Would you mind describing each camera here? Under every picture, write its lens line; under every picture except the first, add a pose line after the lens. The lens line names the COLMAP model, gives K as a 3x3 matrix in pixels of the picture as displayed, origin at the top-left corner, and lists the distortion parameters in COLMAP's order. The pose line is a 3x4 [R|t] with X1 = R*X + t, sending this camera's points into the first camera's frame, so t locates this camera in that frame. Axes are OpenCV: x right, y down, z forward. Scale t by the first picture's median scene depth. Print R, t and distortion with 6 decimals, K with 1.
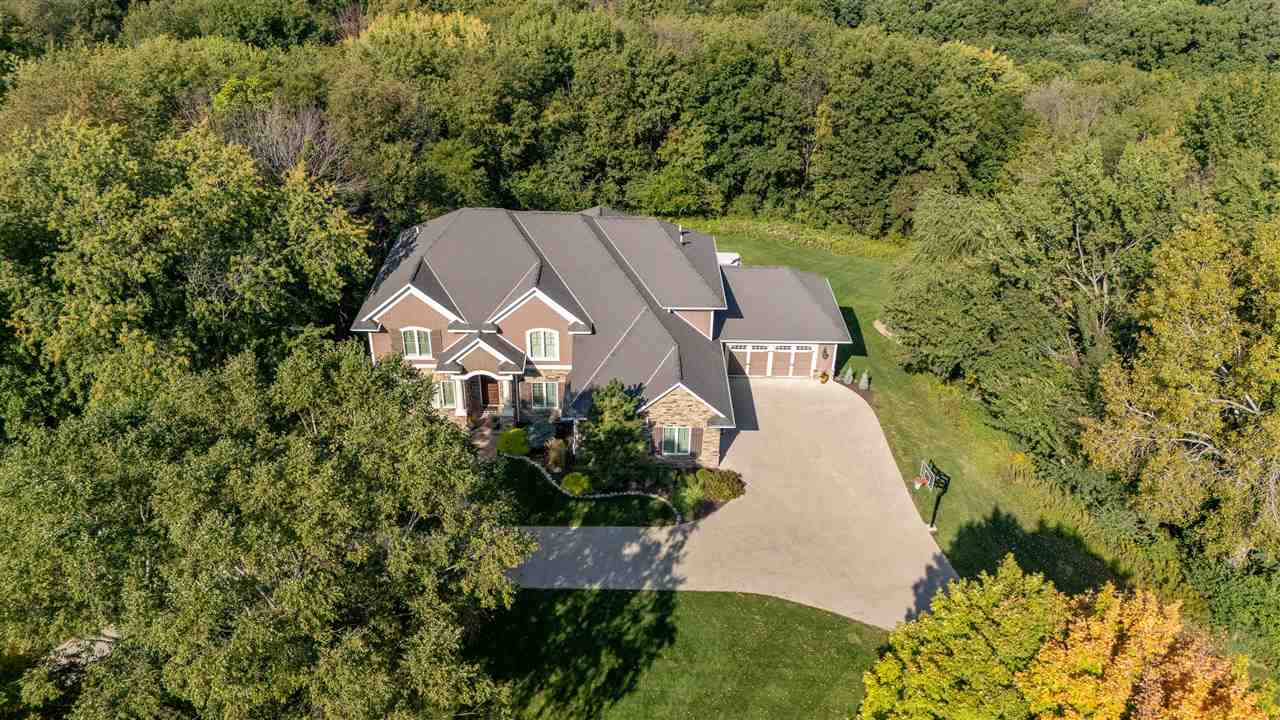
lens RADIAL K [[935.7, 0, 640.0], [0, 935.7, 360.0], [0, 0, 1]] dist [0.005958, 0.001236]
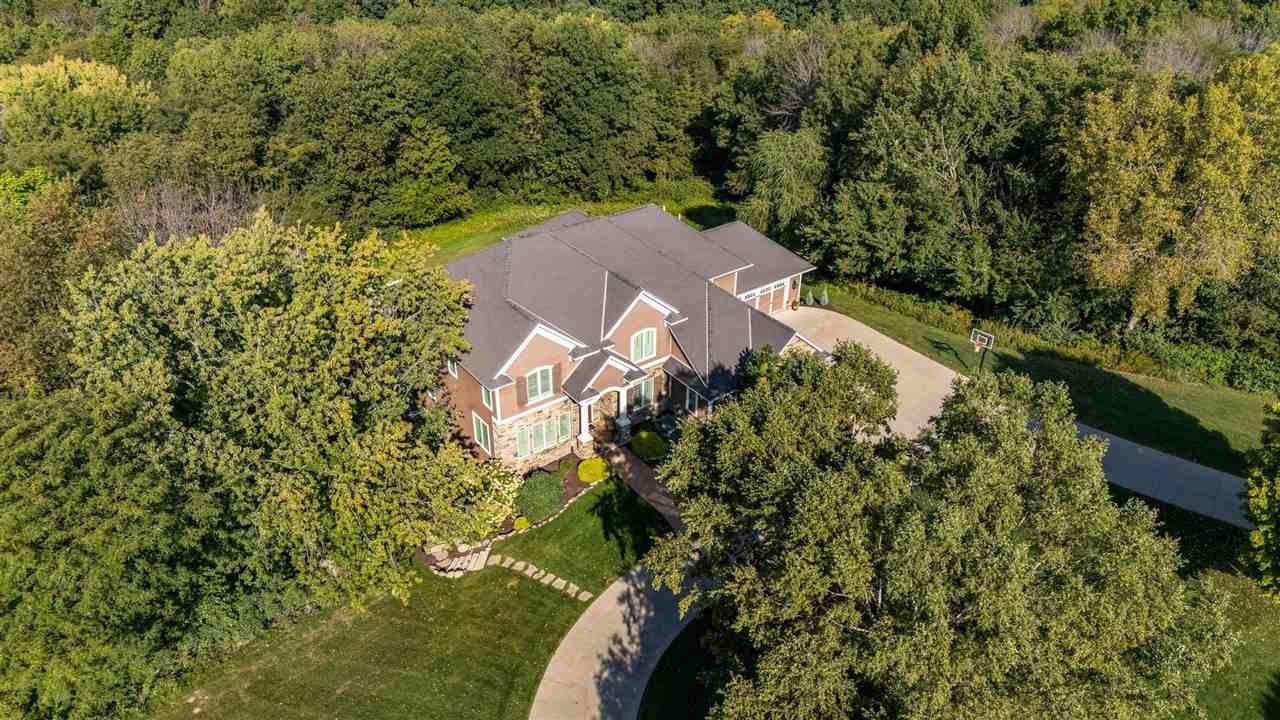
lens RADIAL K [[935.7, 0, 640.0], [0, 935.7, 360.0], [0, 0, 1]] dist [0.005958, 0.001236]
pose [[0.802212, -0.316625, 0.506167, -0.556631], [0.308235, 0.945711, 0.103060, -0.094885], [-0.511319, 0.073343, 0.856256, 0.120984]]
